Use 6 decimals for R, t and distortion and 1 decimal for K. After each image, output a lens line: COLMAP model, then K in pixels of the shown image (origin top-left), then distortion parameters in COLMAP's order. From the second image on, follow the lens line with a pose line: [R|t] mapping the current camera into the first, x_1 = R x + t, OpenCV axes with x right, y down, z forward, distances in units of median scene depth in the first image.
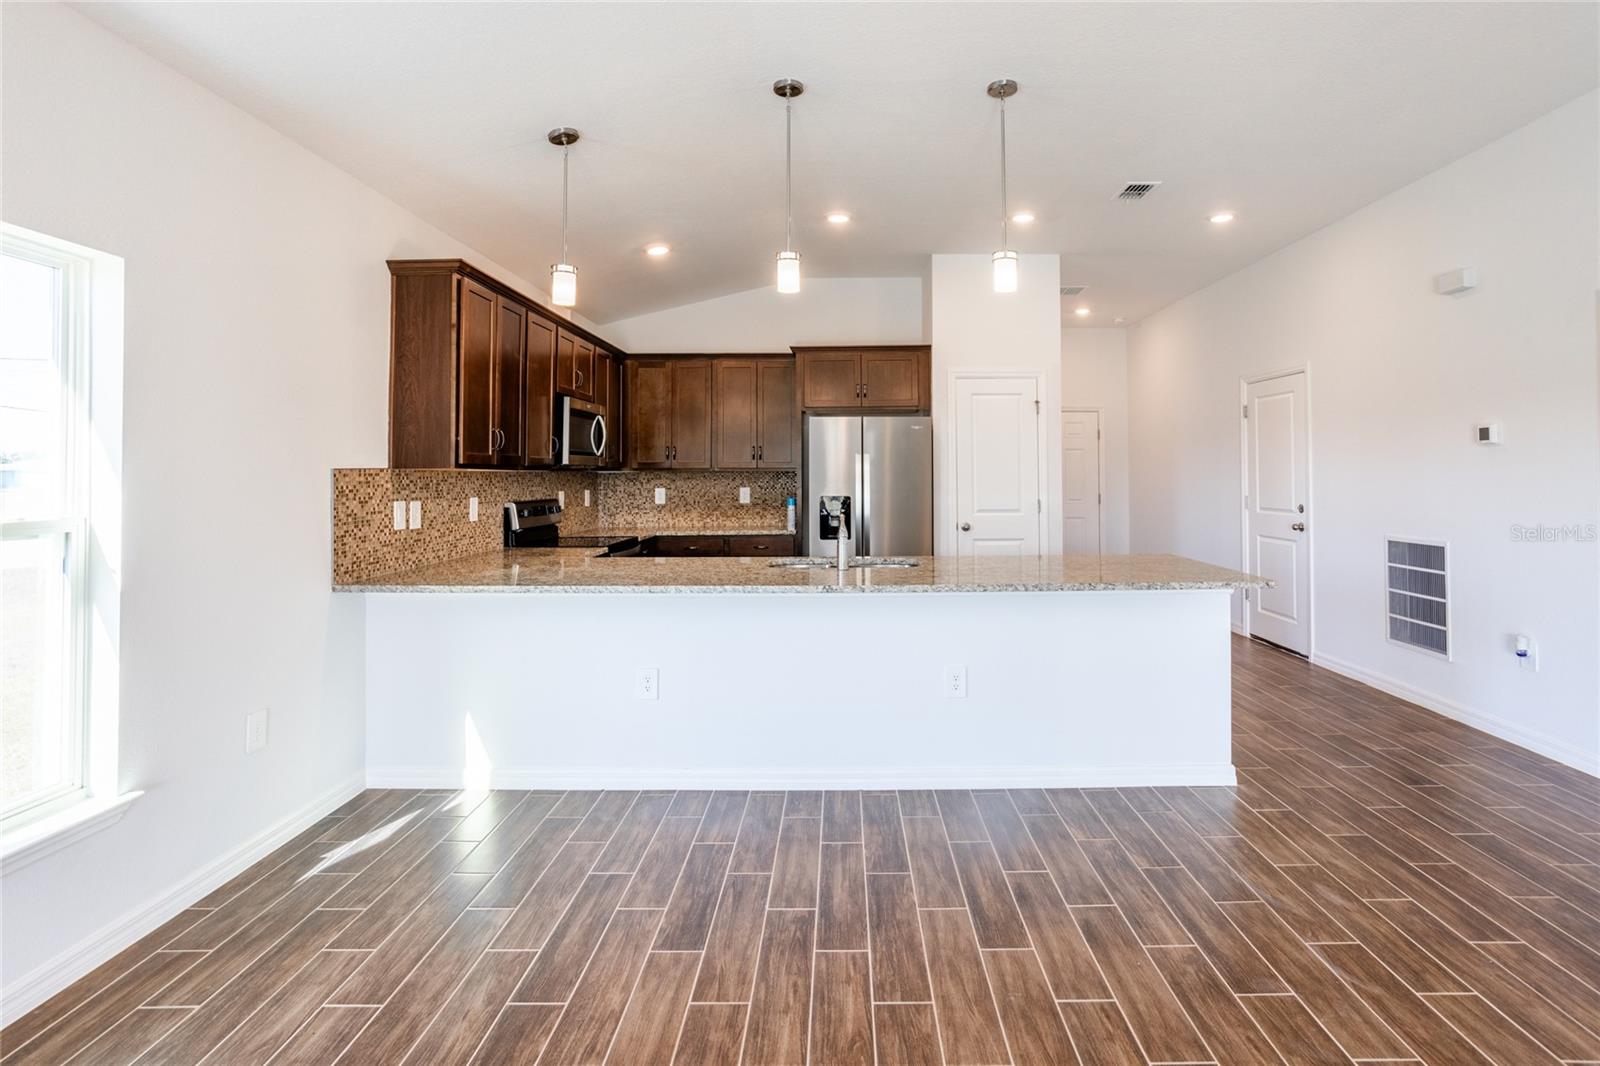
lens RADIAL K [[779.6, 0, 843.6], [0, 779.6, 459.0], [0, 0, 1]] dist [-0.030904, 0.000056]
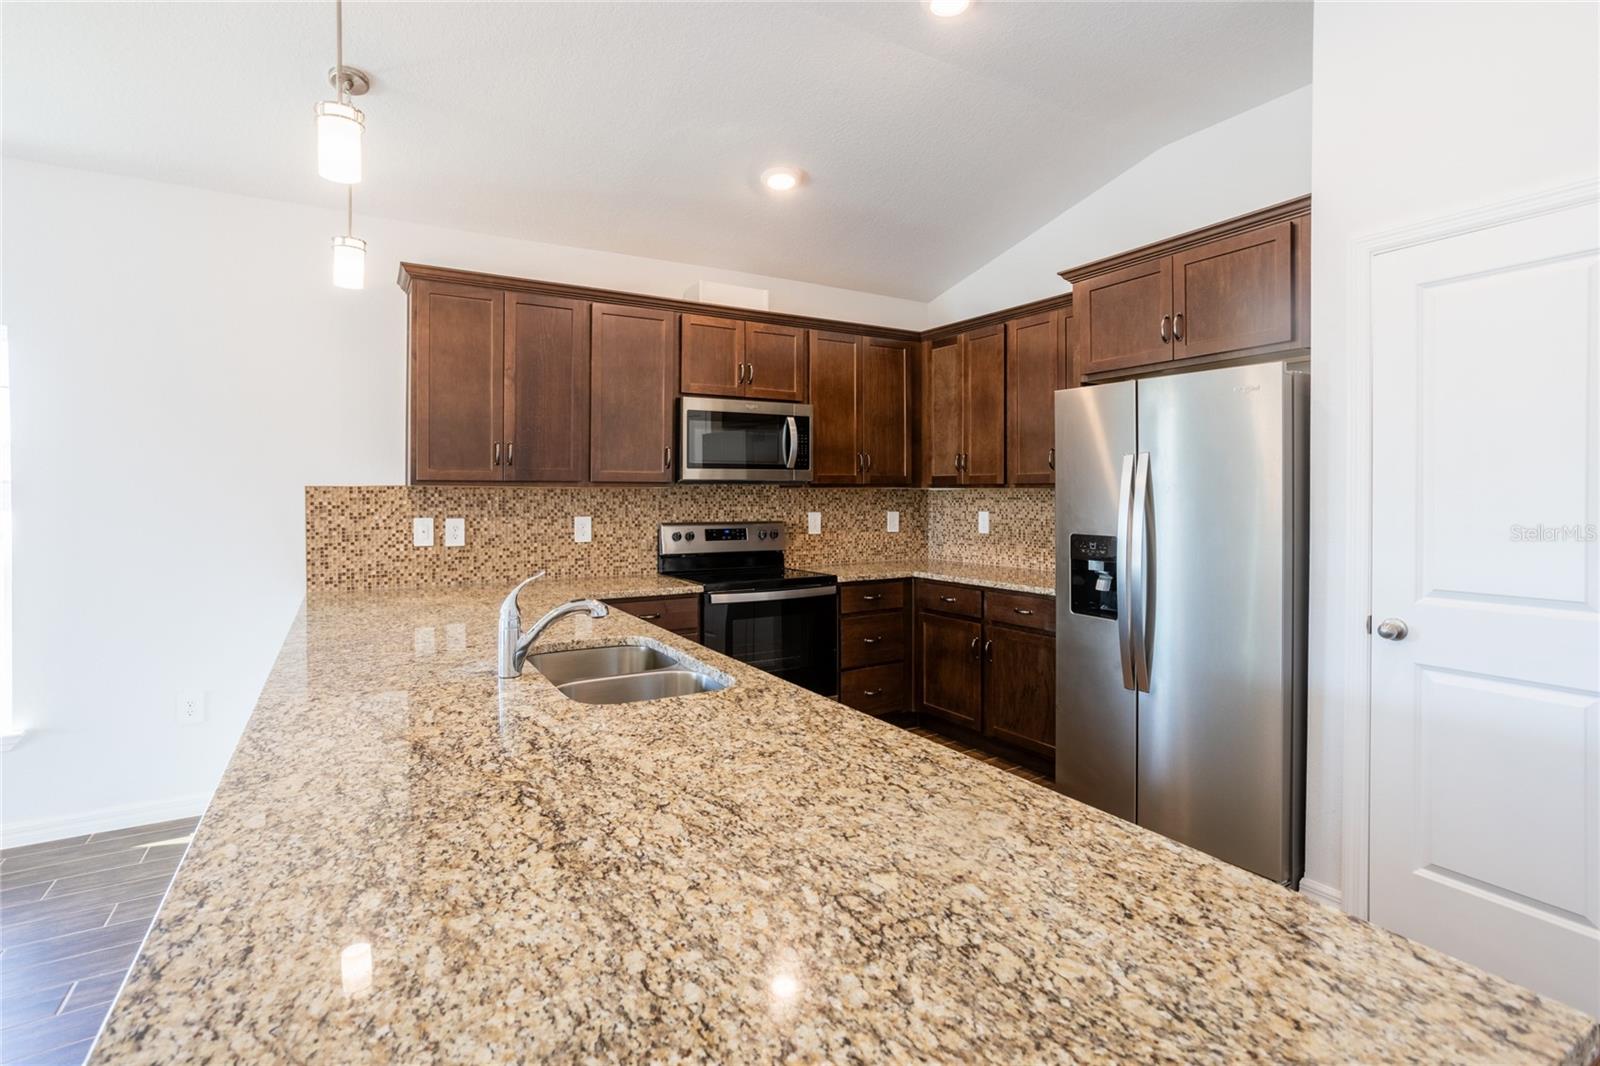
lens RADIAL K [[797.0, 0, 824.2], [0, 797.0, 493.1], [0, 0, 1]] dist [-0.030236, 0.013965]
pose [[0.523740, 0.005093, -0.851863, 0.544901], [0.013665, 0.999803, 0.014379, 0.013419], [0.851769, -0.019172, 0.523567, 0.841246]]
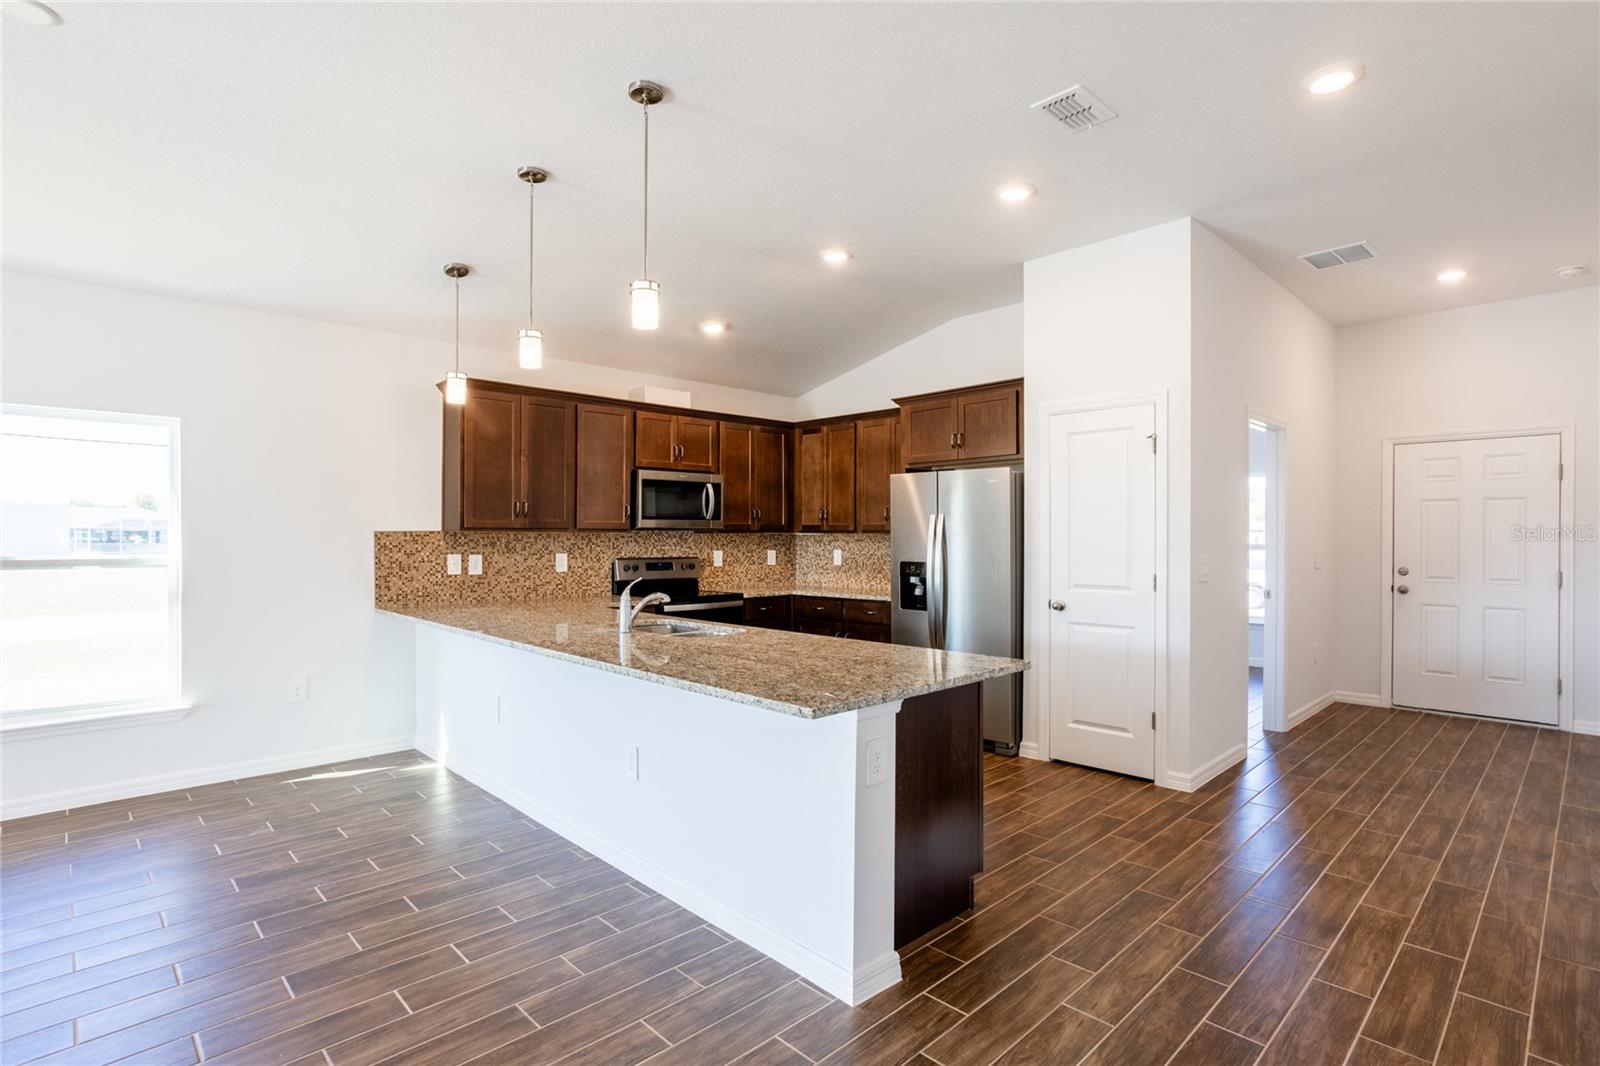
lens RADIAL K [[777.6, 0, 831.6], [0, 777.6, 538.4], [0, 0, 1]] dist [-0.046028, 0.015574]
pose [[0.706740, 0.005813, -0.707449, 0.841034], [0.009892, 0.999787, 0.018097, 0.006653], [0.707404, -0.019788, 0.706532, 0.460613]]
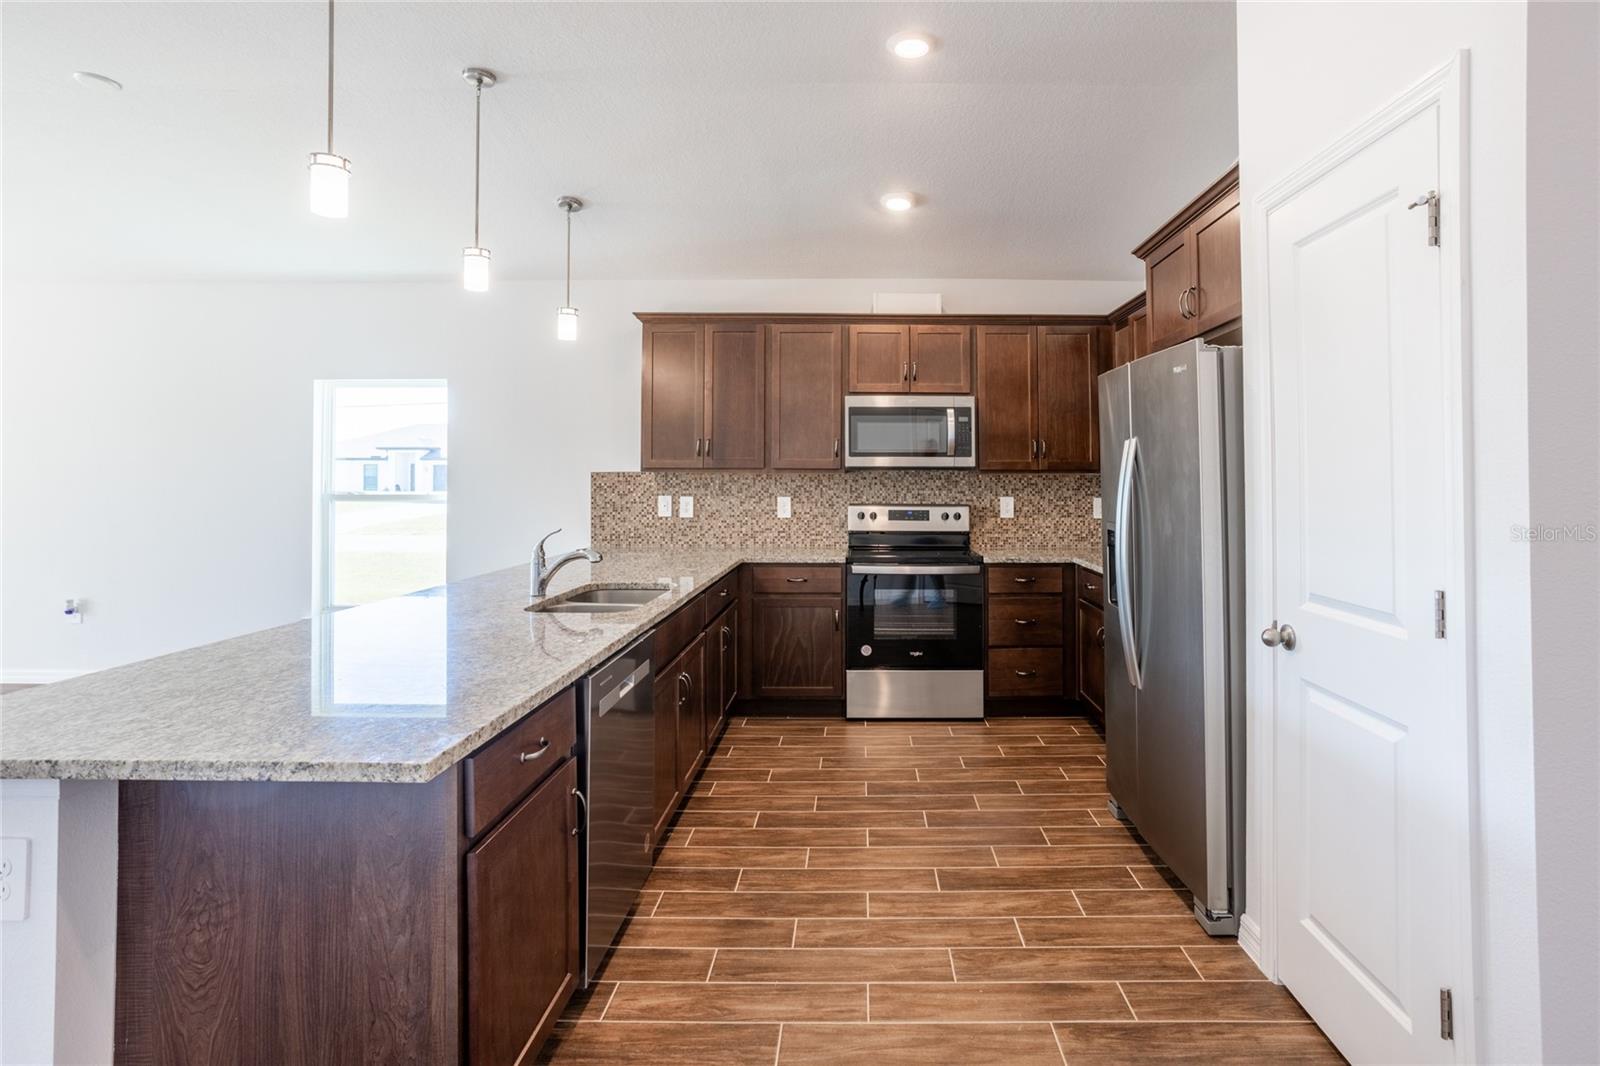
lens RADIAL K [[813.1, 0, 861.9], [0, 813.1, 457.6], [0, 0, 1]] dist [-0.000326, 0.000041]
pose [[0.010761, -0.018252, -0.999776, 0.807996], [0.015296, 0.999719, -0.018086, 0.017414], [0.999825, -0.015098, 0.011037, 1.240008]]
